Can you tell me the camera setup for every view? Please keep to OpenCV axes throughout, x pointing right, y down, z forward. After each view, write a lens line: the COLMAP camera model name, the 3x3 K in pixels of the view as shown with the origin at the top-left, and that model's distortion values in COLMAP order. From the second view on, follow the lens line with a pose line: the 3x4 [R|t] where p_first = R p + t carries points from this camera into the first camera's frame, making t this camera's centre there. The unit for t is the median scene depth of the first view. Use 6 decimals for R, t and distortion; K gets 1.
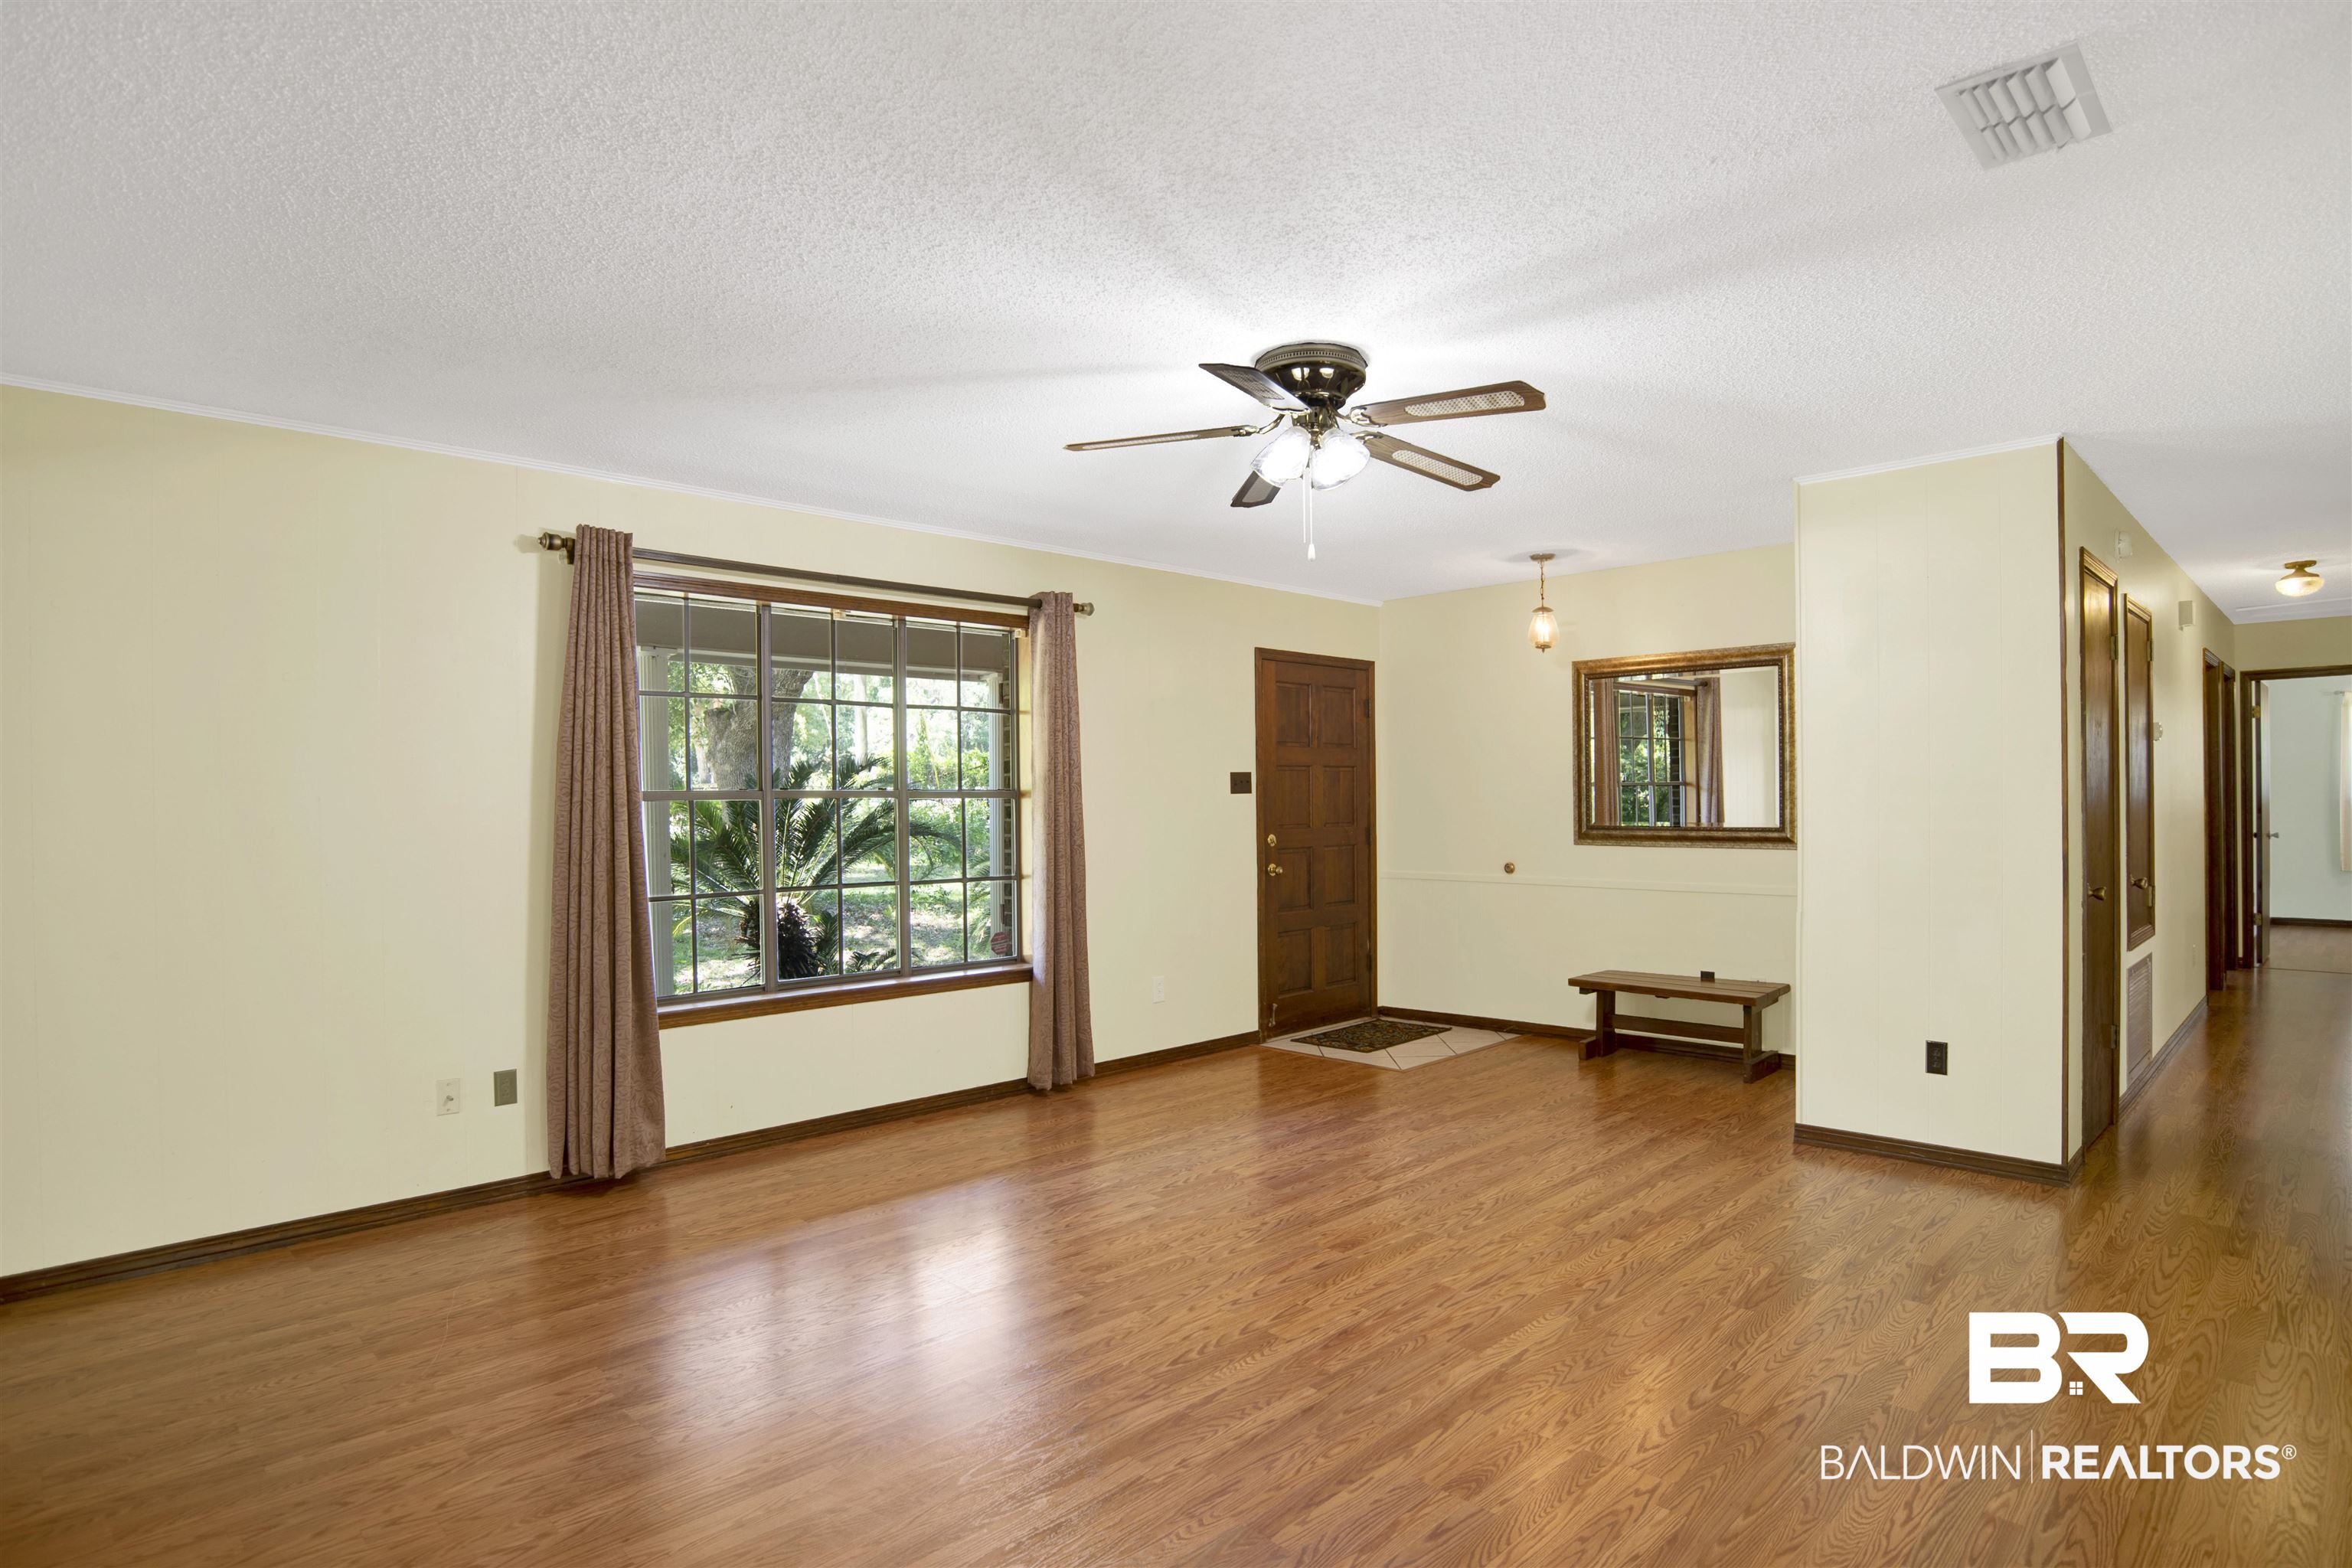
lens RADIAL K [[1228.0, 0, 1176.6], [0, 1228.0, 794.4], [0, 0, 1]] dist [-0.079868, 0.000838]
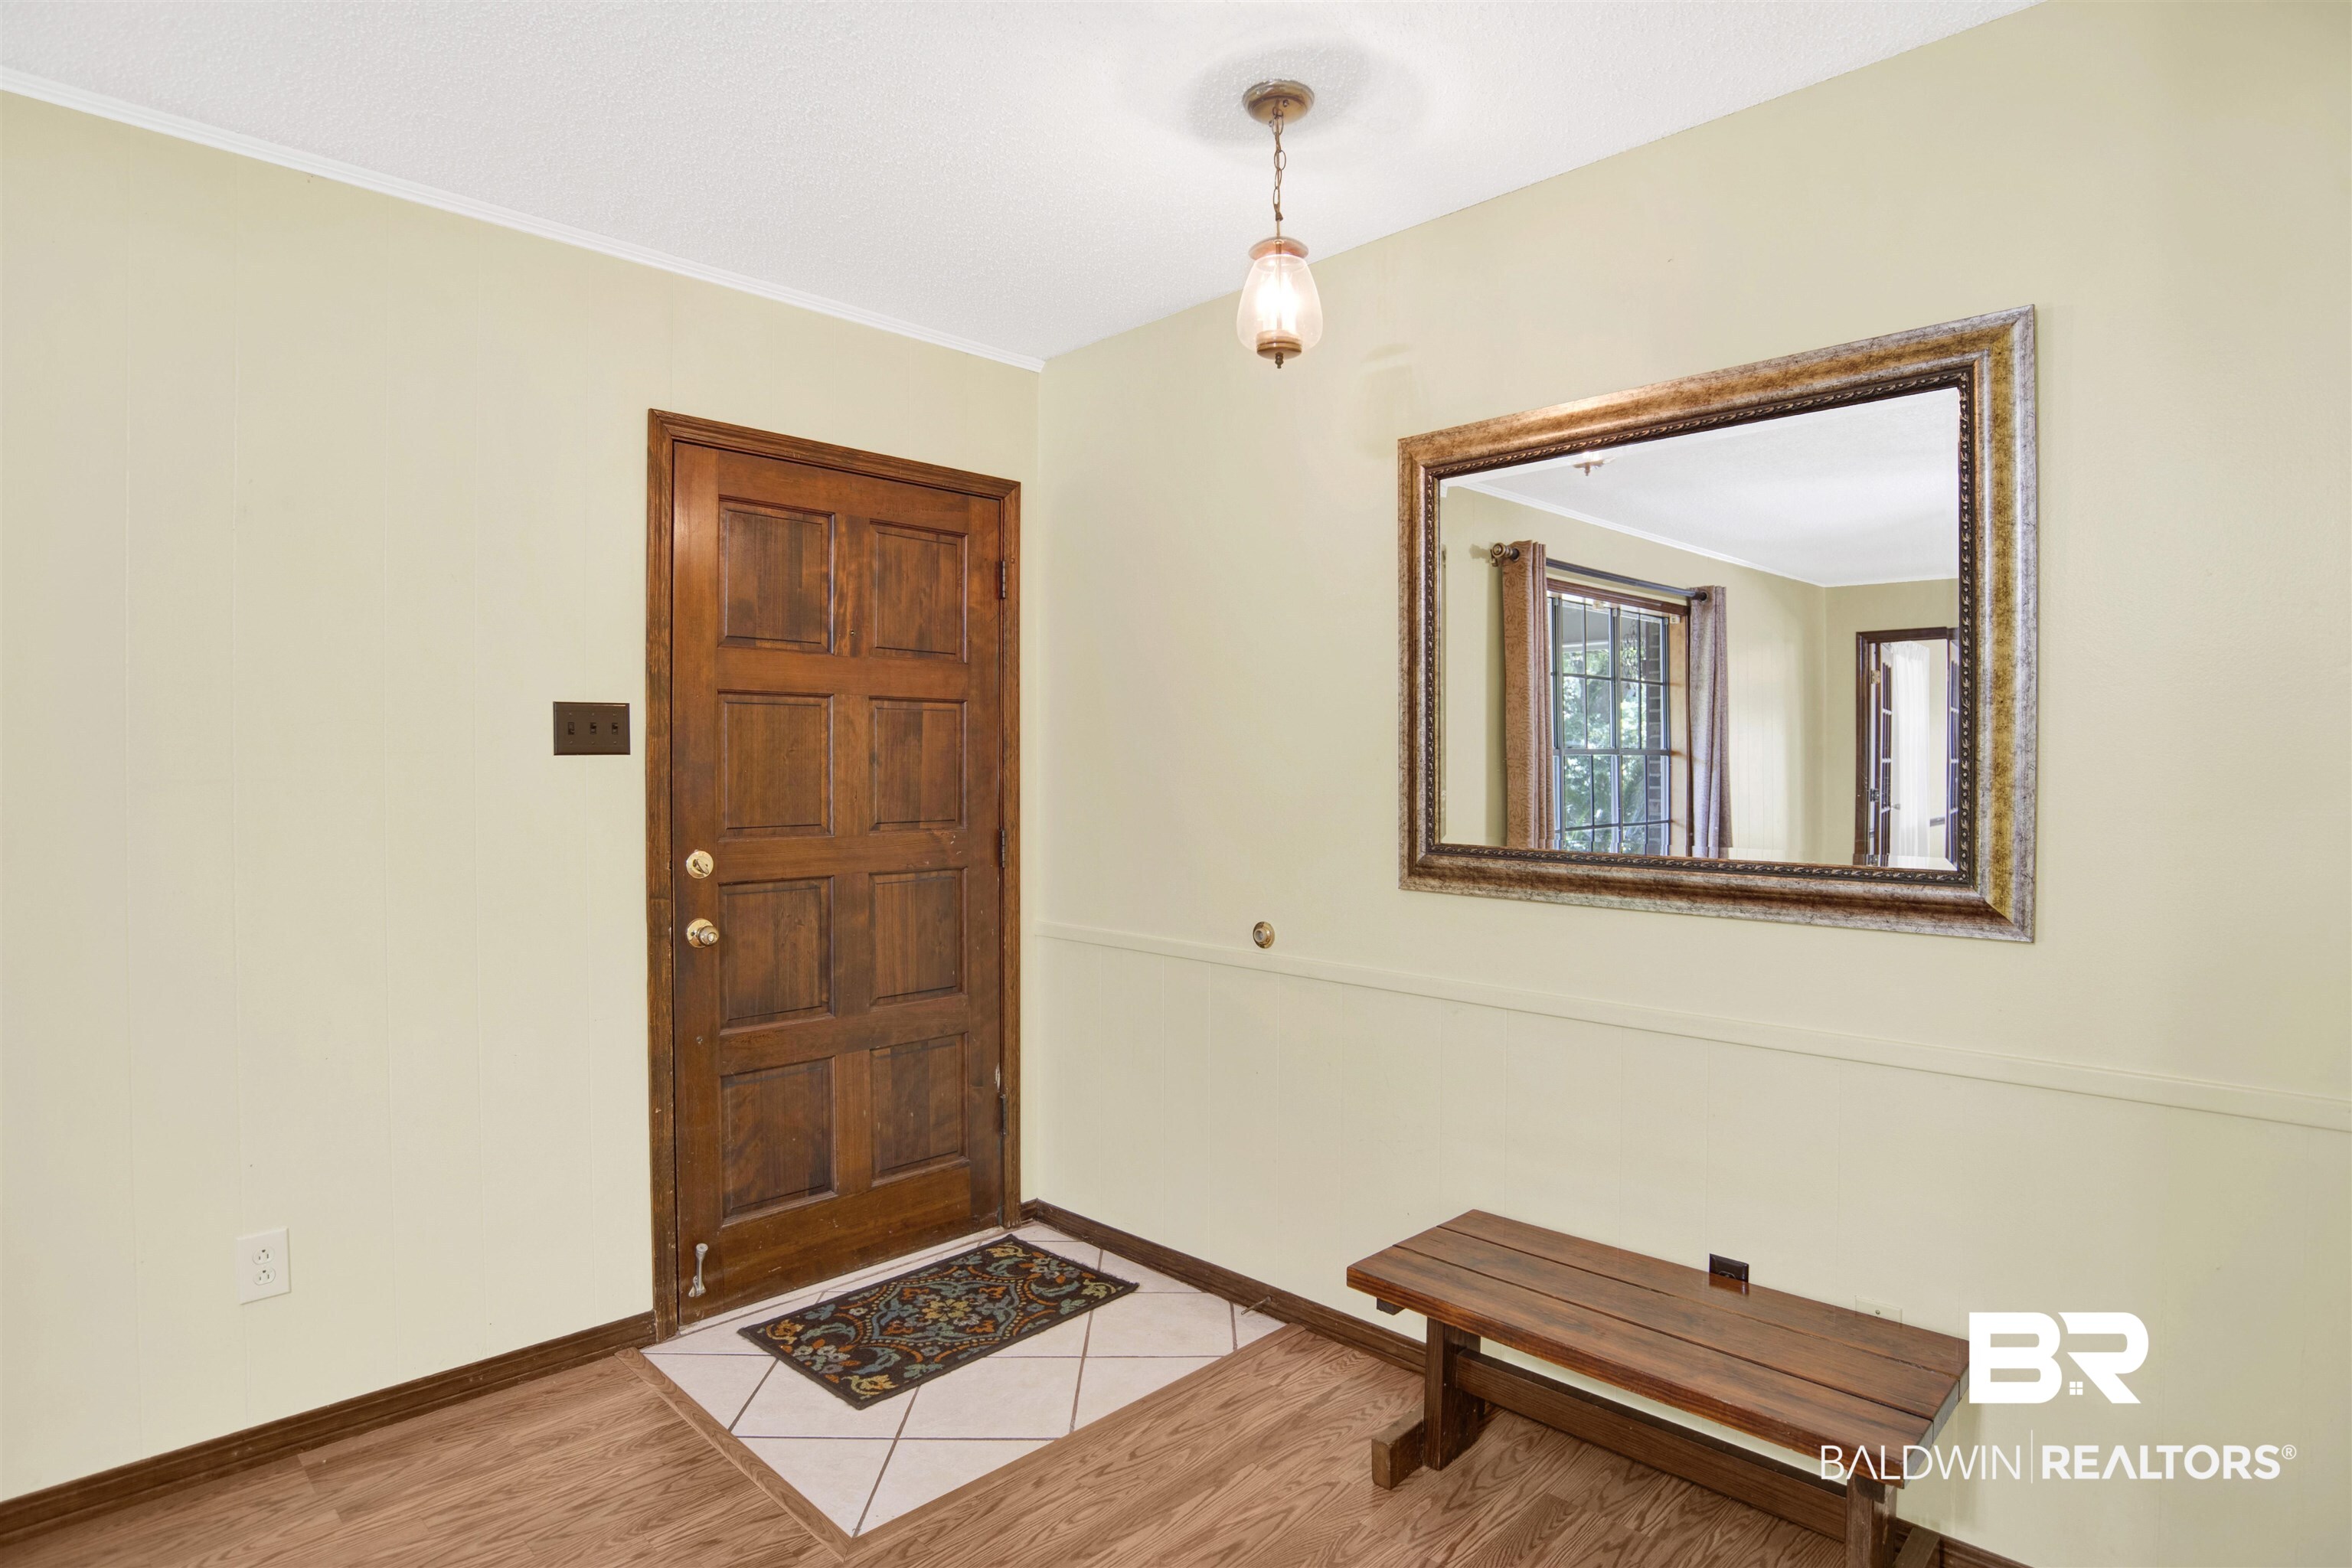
lens RADIAL K [[1244.2, 0, 1176.1], [0, 1244.2, 773.3], [0, 0, 1]] dist [-0.072525, 0.023139]
pose [[0.999764, 0.011188, 0.018632, 0.284045], [-0.011328, 0.999908, 0.007442, 0.000347], [-0.018547, -0.007651, 0.999799, 0.683437]]
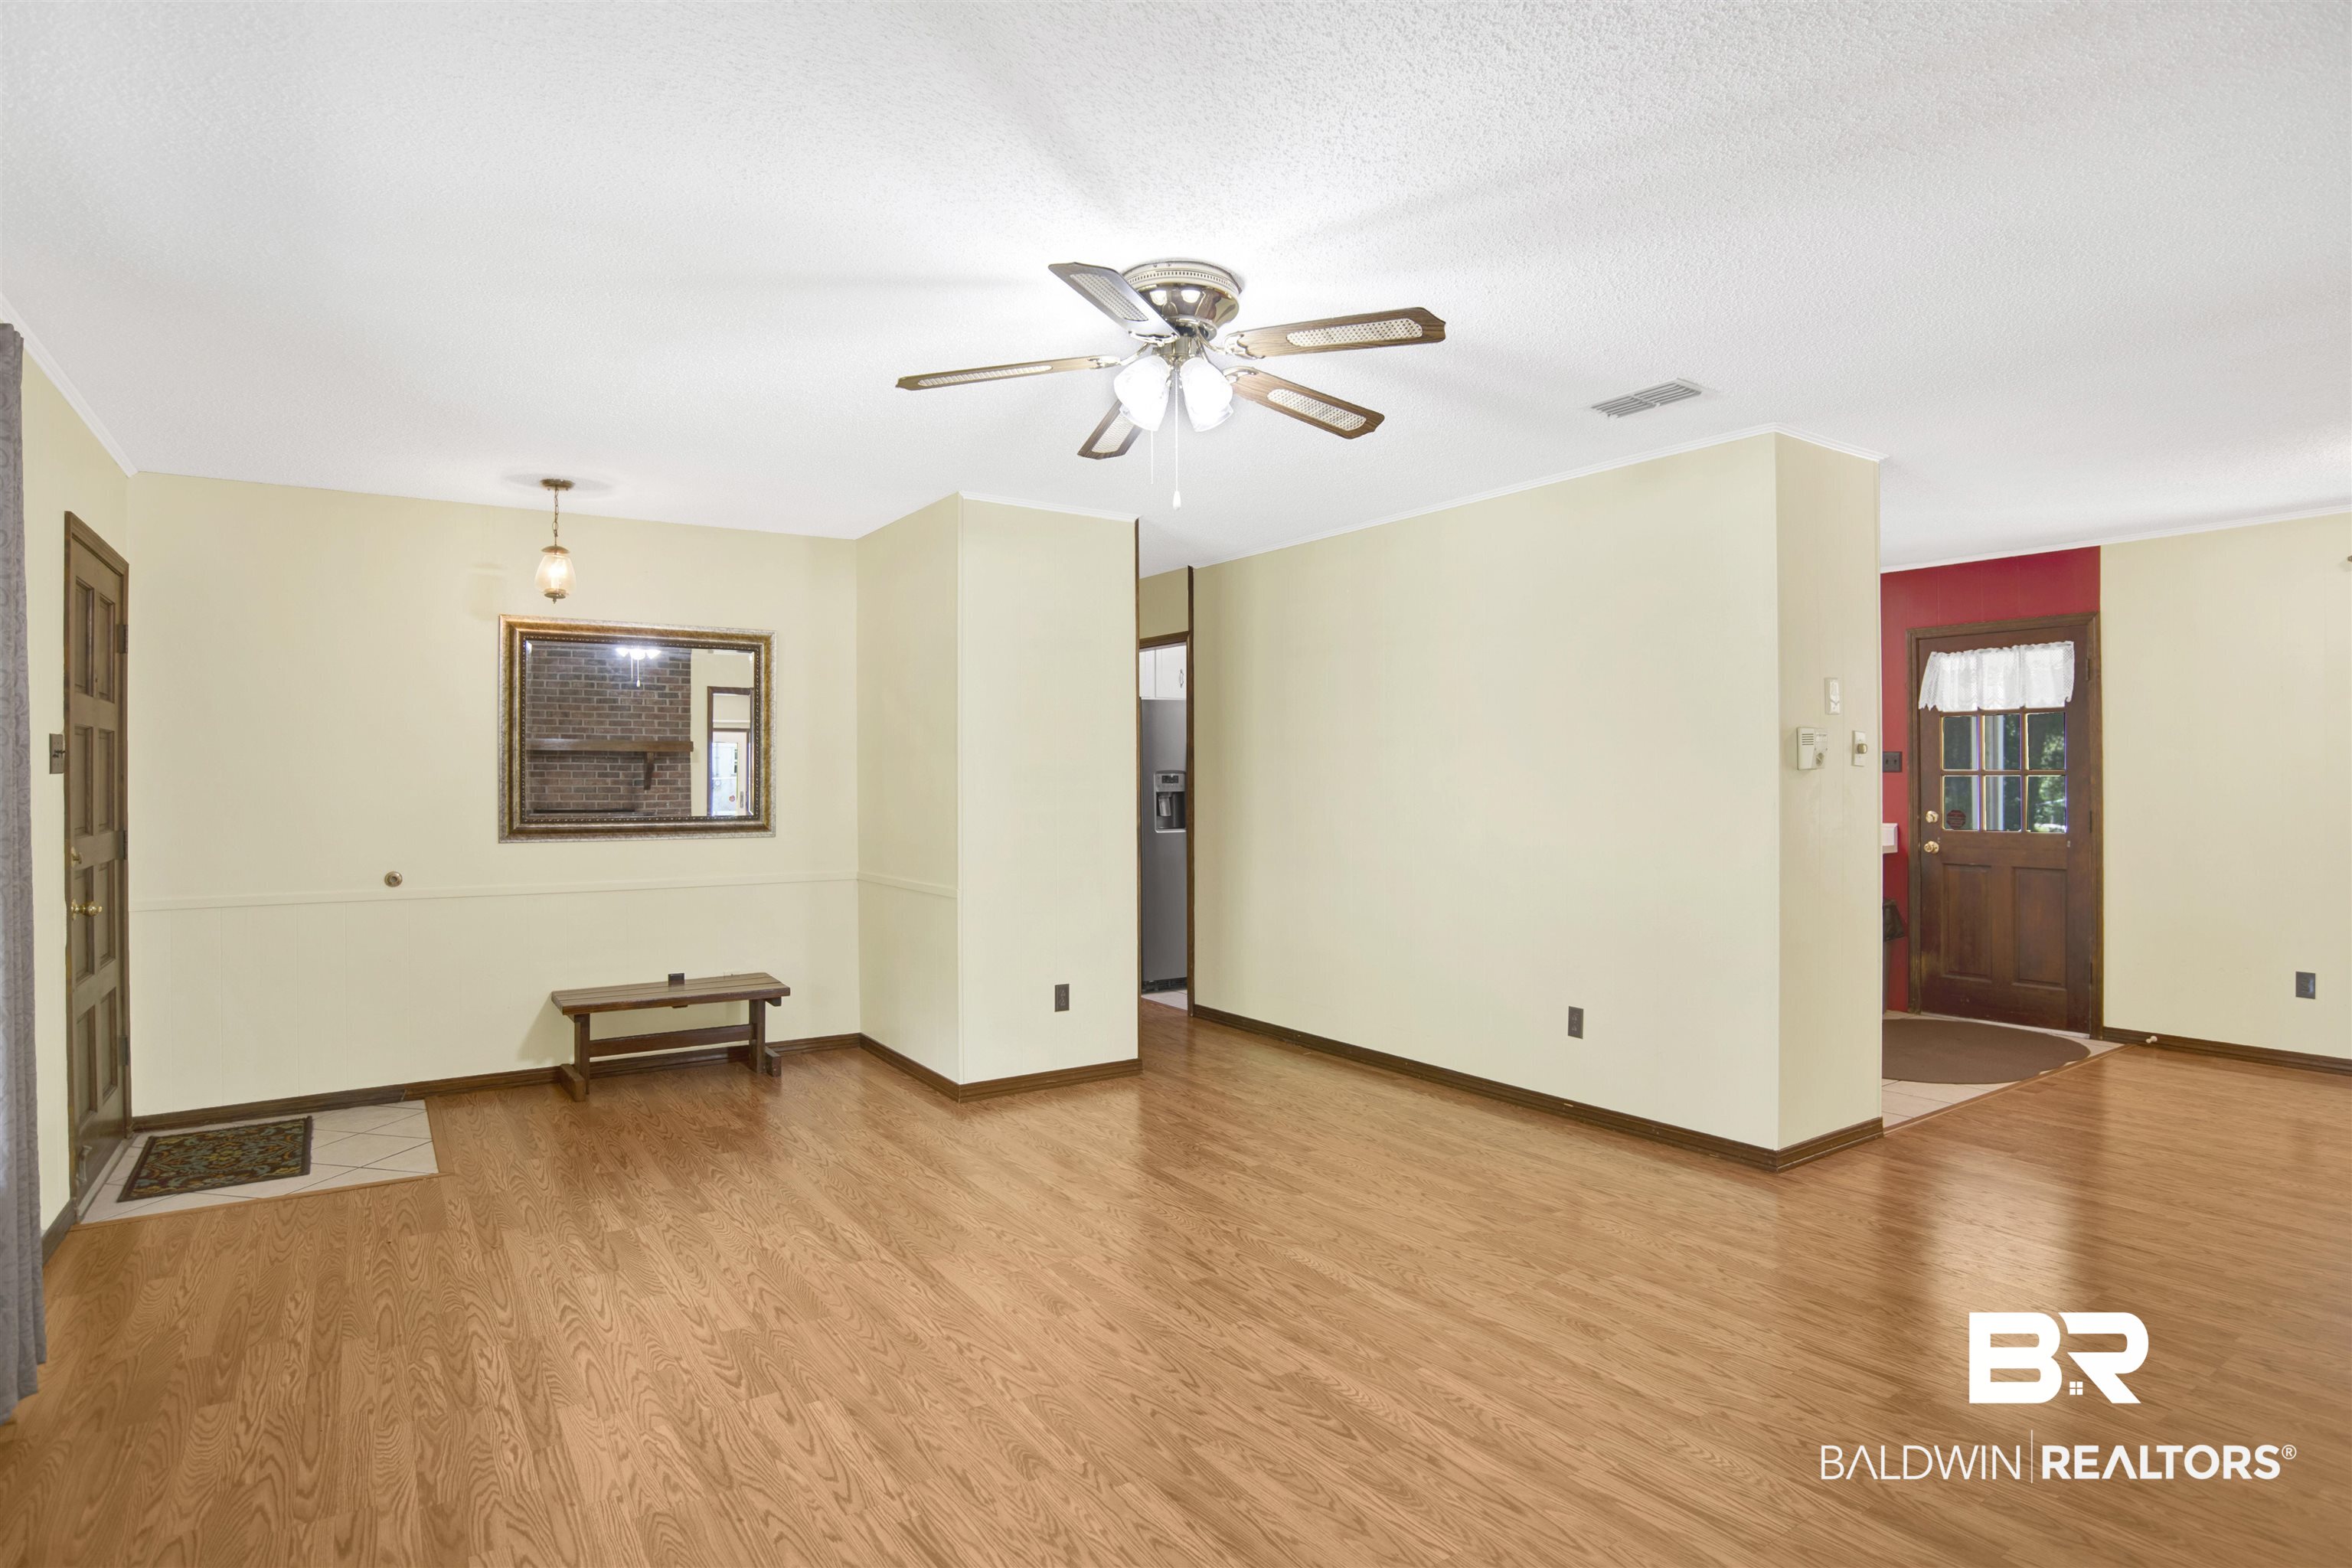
lens RADIAL K [[1244.2, 0, 1176.1], [0, 1244.2, 773.3], [0, 0, 1]] dist [-0.072525, 0.023139]
pose [[0.185508, 0.012250, 0.982566, -0.442662], [-0.001308, 0.999924, -0.012220, 0.004862], [-0.982642, 0.000981, 0.185510, 0.480285]]
